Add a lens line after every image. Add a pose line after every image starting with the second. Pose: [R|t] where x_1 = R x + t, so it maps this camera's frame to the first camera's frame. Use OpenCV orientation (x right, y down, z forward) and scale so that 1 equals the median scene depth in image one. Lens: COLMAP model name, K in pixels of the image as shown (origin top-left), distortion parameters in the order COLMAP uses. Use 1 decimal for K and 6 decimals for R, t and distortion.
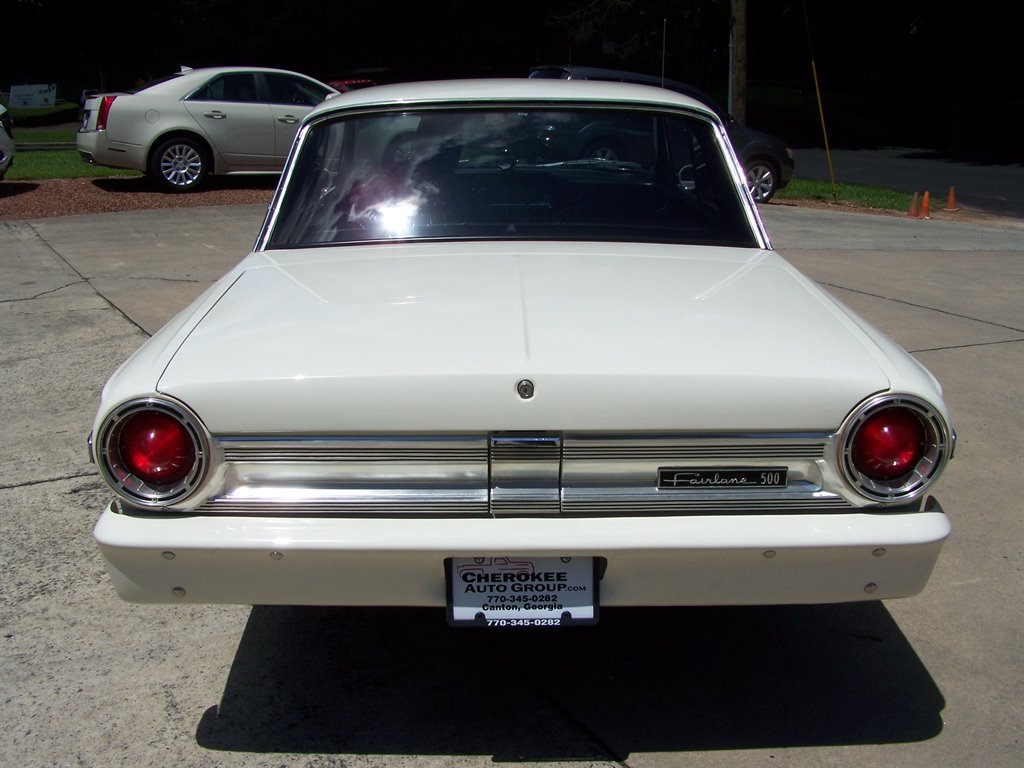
lens RADIAL K [[1230.5, 0, 512.0], [0, 1230.5, 384.0], [0, 0, 1]] dist [-0.156083, 0.308614]
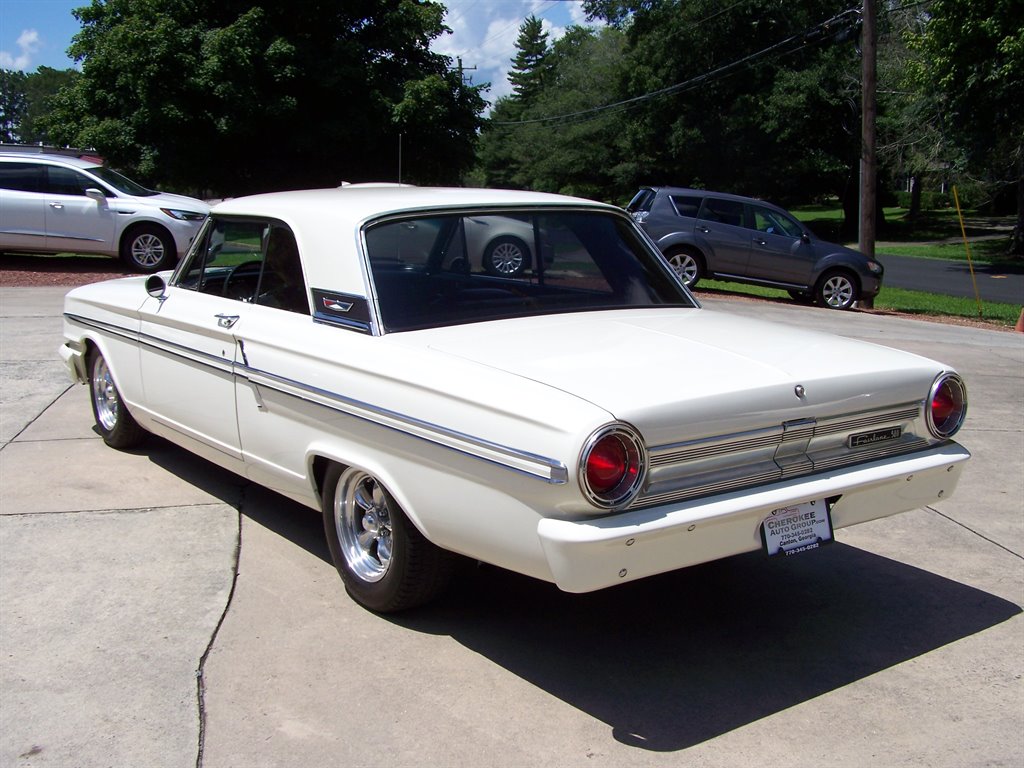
lens RADIAL K [[1230.5, 0, 512.0], [0, 1230.5, 384.0], [0, 0, 1]] dist [-0.156083, 0.308614]
pose [[0.818916, -0.091905, 0.566508, -1.108462], [0.150664, 0.986901, -0.057686, 0.027558], [-0.553785, 0.132592, 0.822035, -0.059476]]
